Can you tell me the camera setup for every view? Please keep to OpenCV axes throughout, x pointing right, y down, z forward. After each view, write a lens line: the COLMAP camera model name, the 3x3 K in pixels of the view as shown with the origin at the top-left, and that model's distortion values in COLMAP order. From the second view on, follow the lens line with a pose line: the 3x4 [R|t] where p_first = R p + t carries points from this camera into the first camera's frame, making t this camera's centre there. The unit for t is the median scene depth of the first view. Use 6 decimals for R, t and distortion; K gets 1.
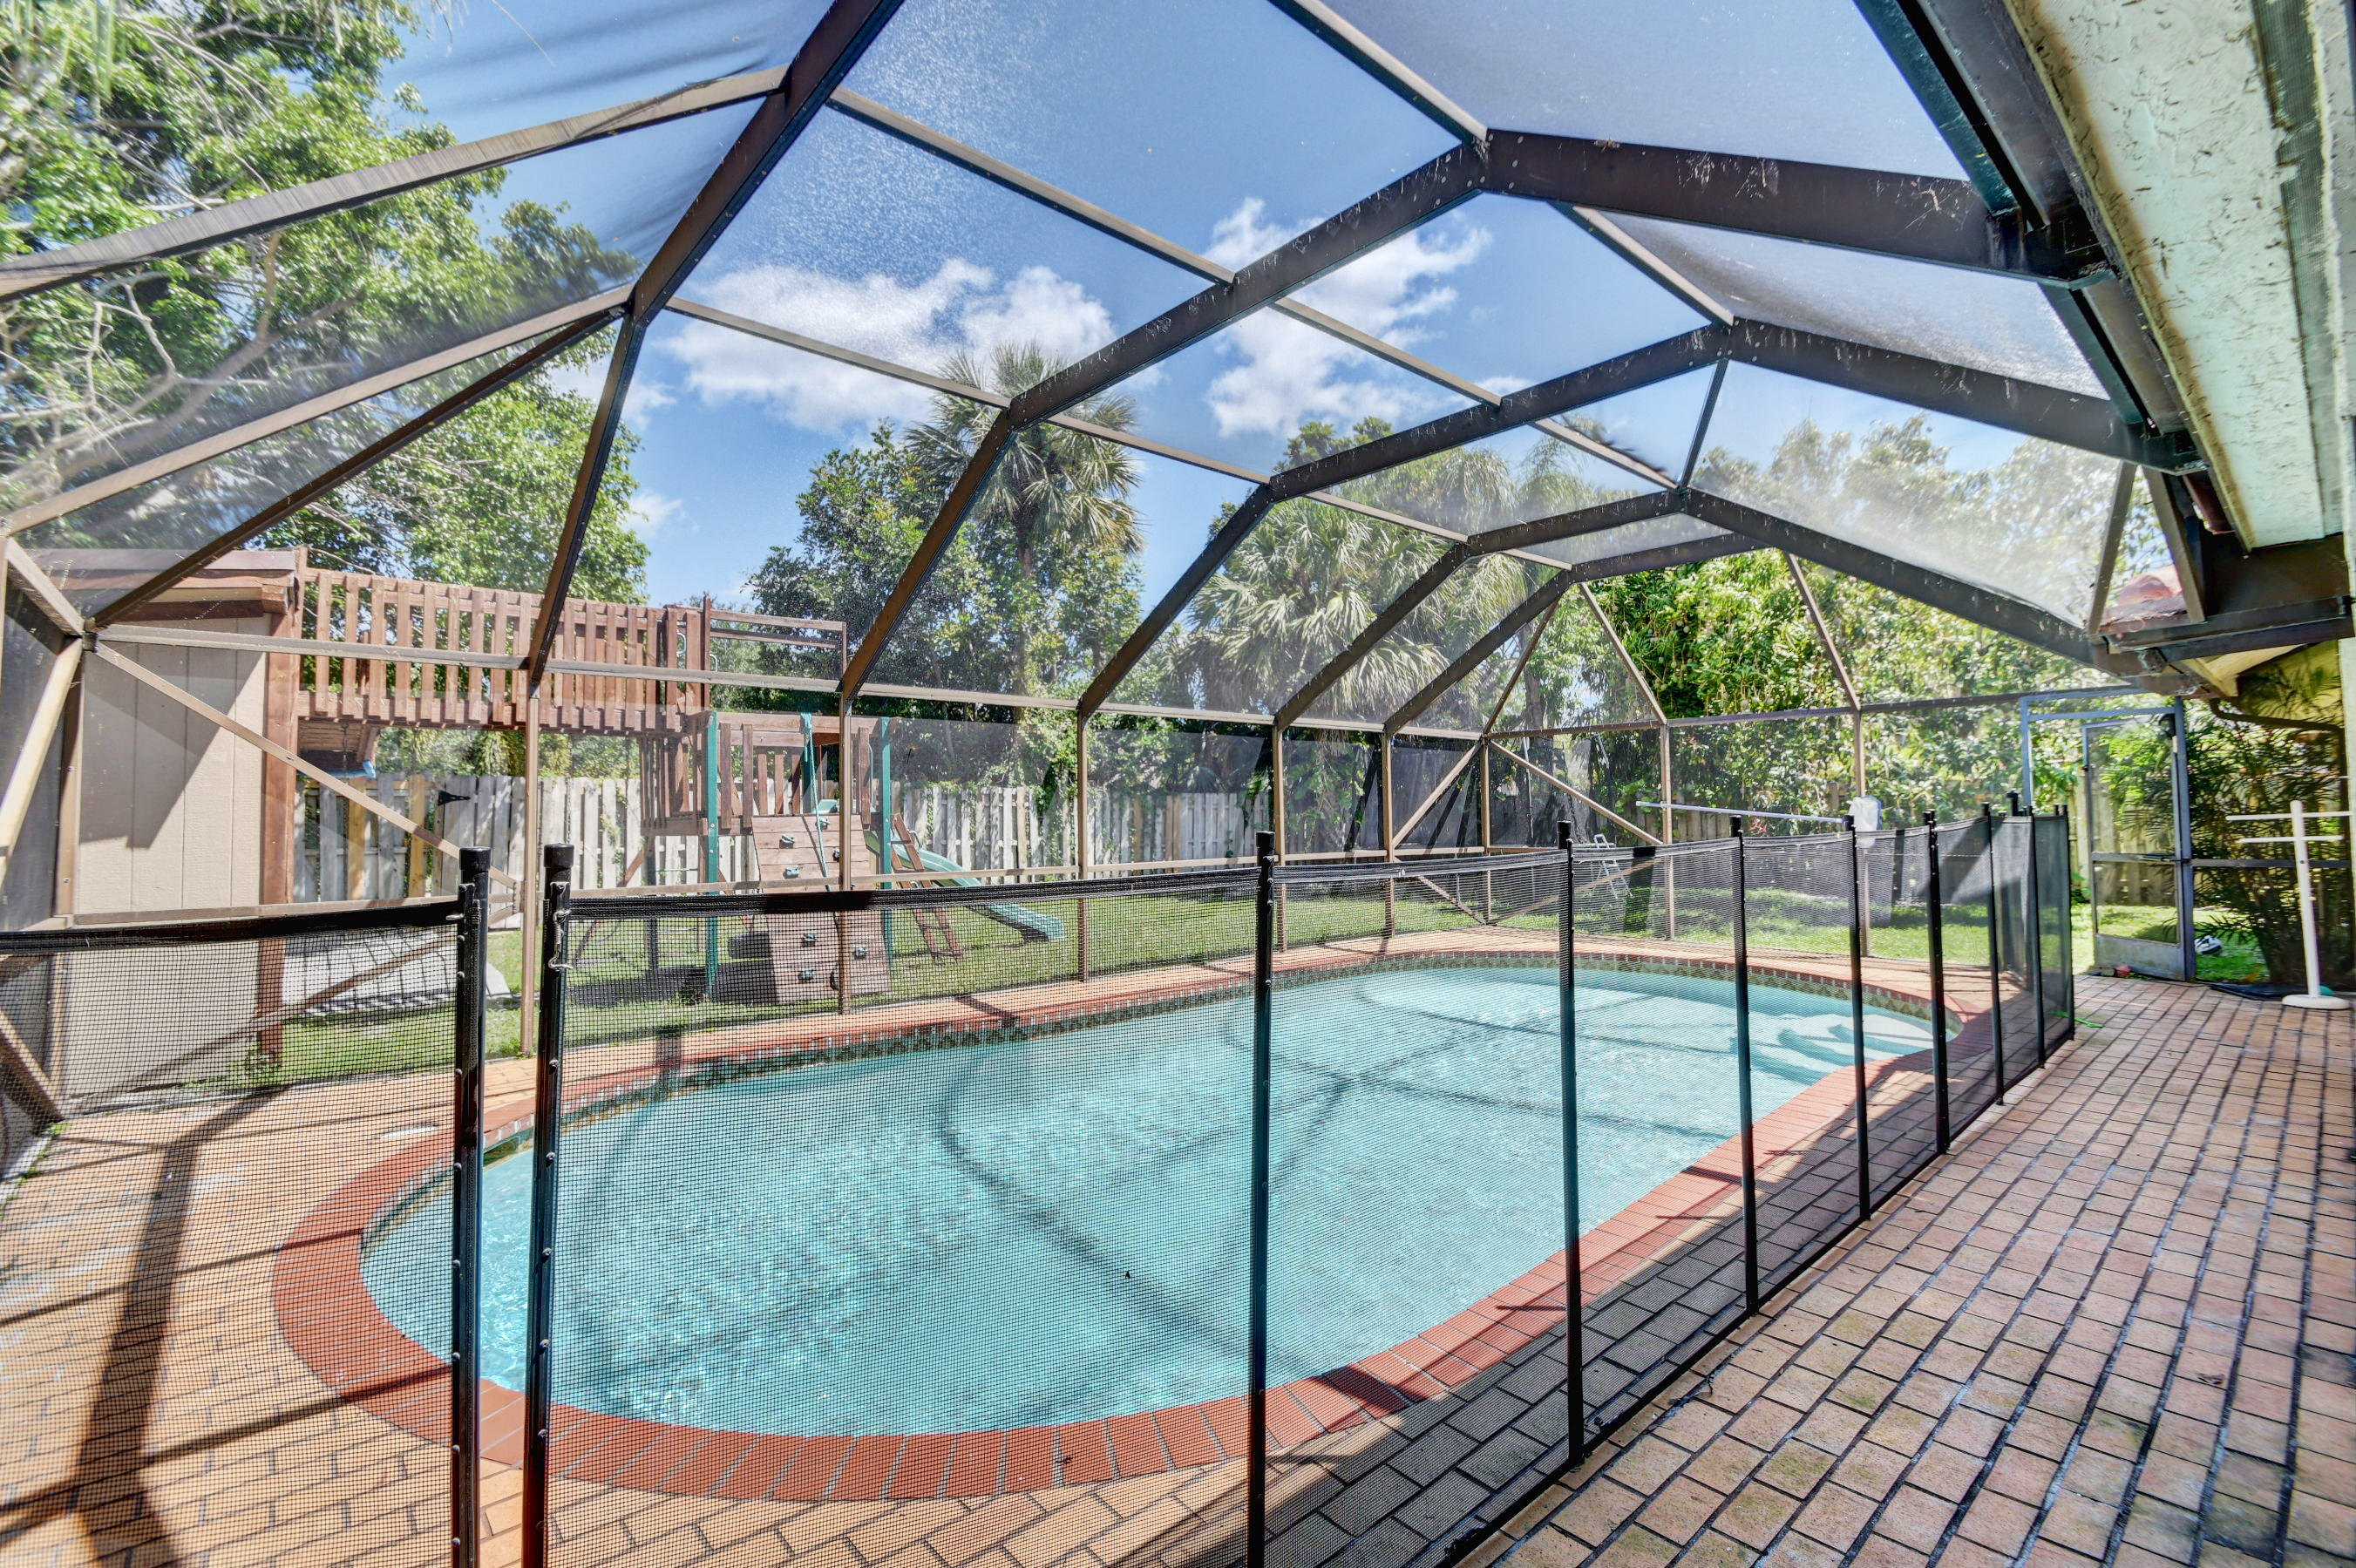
lens RADIAL K [[1027.0, 0, 1179.8], [0, 1027.0, 780.1], [0, 0, 1]] dist [0.001775, -0.010781]
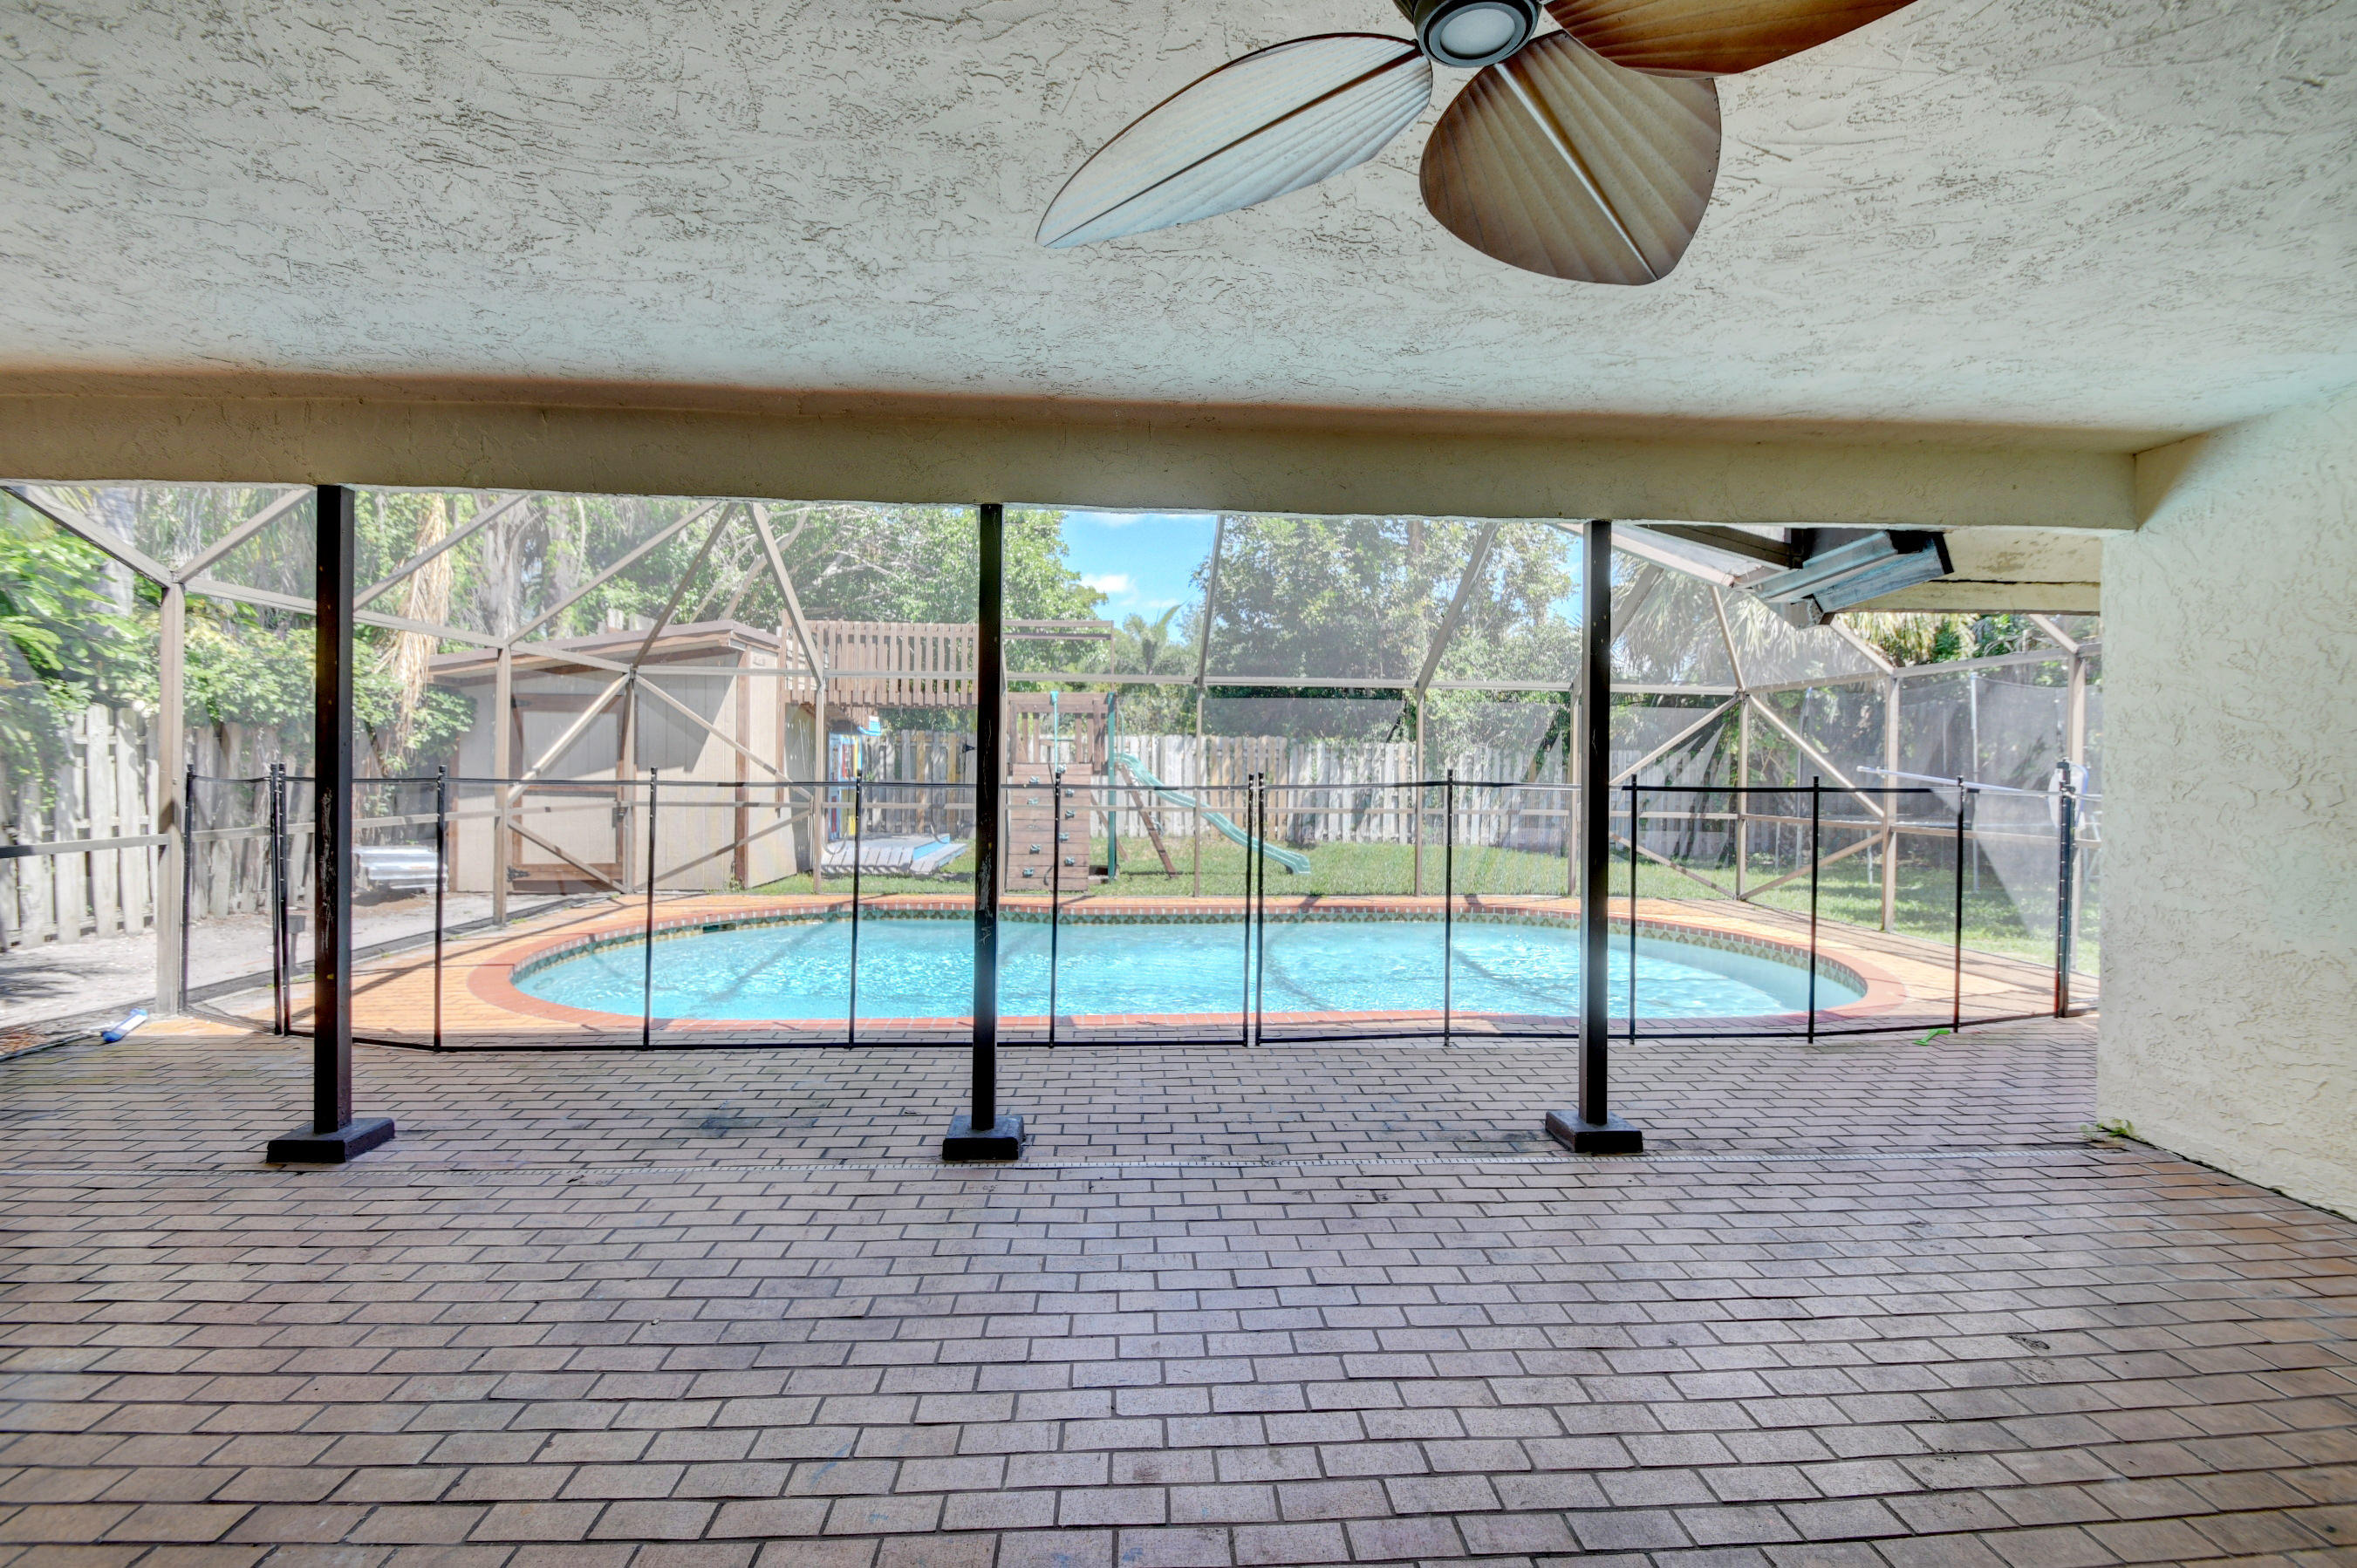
lens RADIAL K [[1027.3, 0, 1176.1], [0, 1027.3, 780.7], [0, 0, 1]] dist [0.001775, -0.010781]
pose [[0.790334, 0.030750, -0.611905, 0.331216], [-0.001909, 0.998858, 0.047730, -0.004588], [0.612674, -0.036554, 0.789490, -0.006170]]
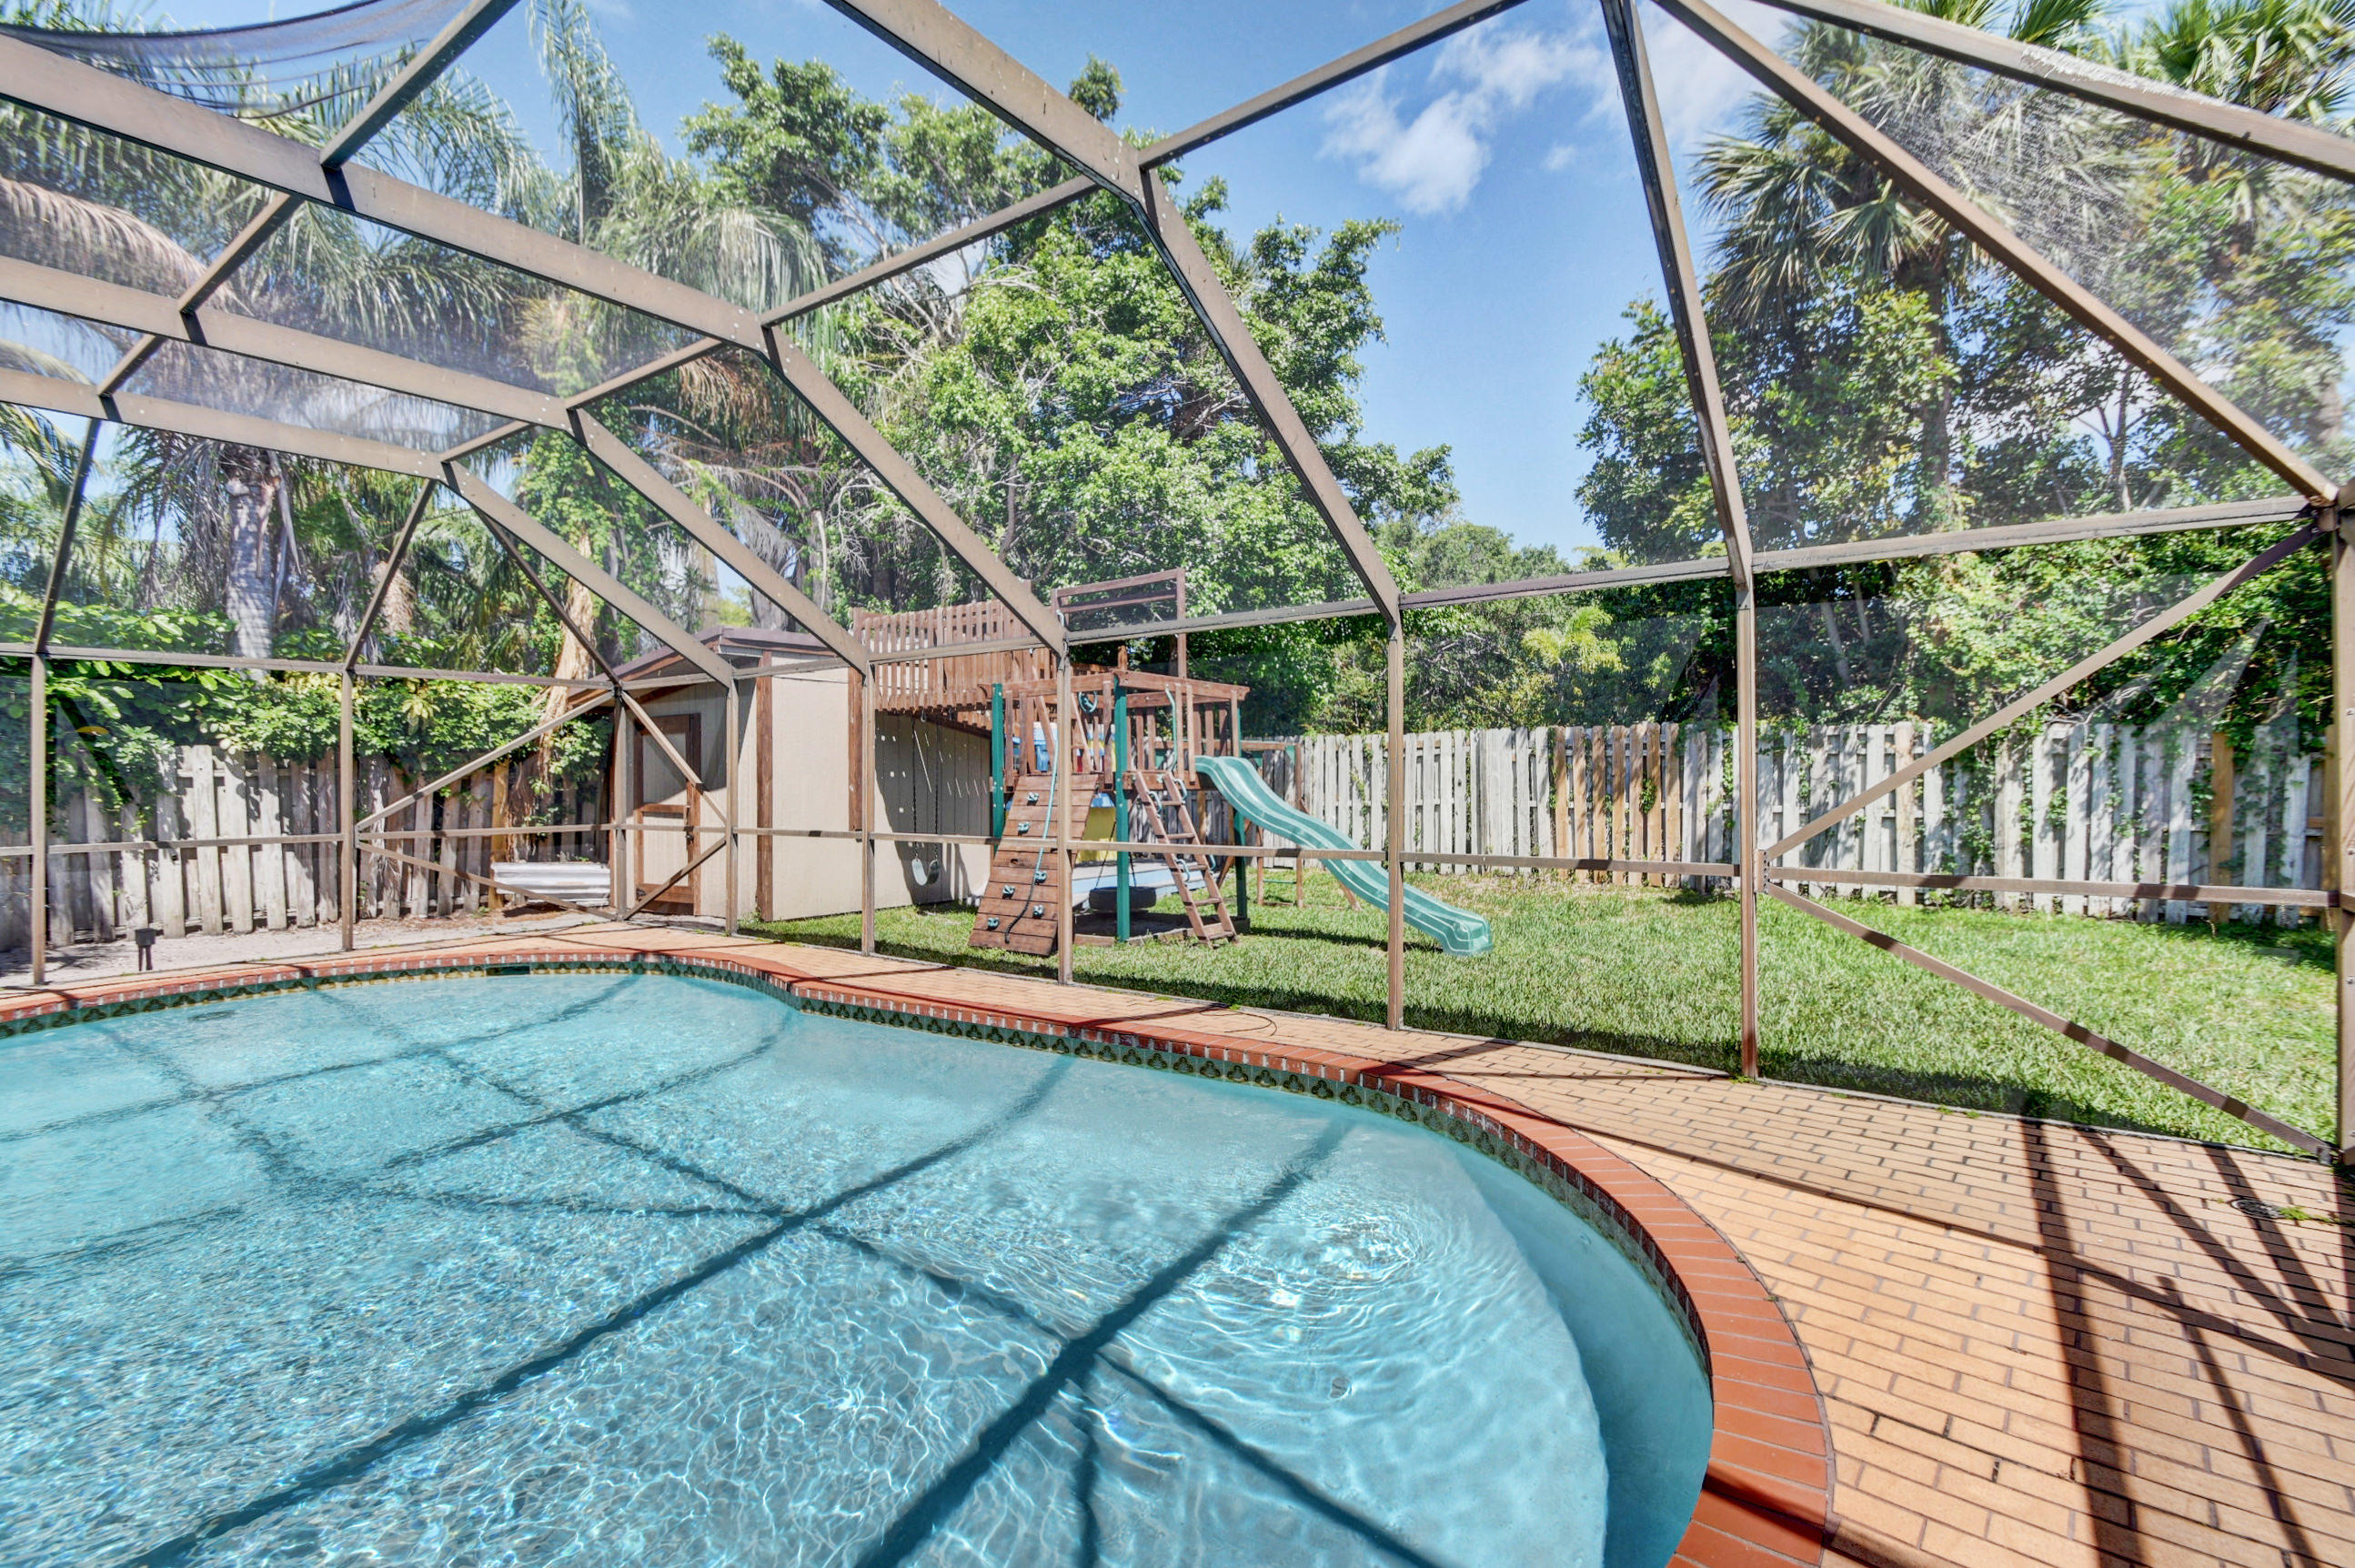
lens RADIAL K [[1026.5, 0, 1176.7], [0, 1026.5, 779.9], [0, 0, 1]] dist [0.001775, -0.010781]
pose [[0.227661, 0.013980, -0.973640, 0.346106], [0.038647, 0.998979, 0.023381, 0.011018], [0.972973, -0.042951, 0.226889, 0.458393]]
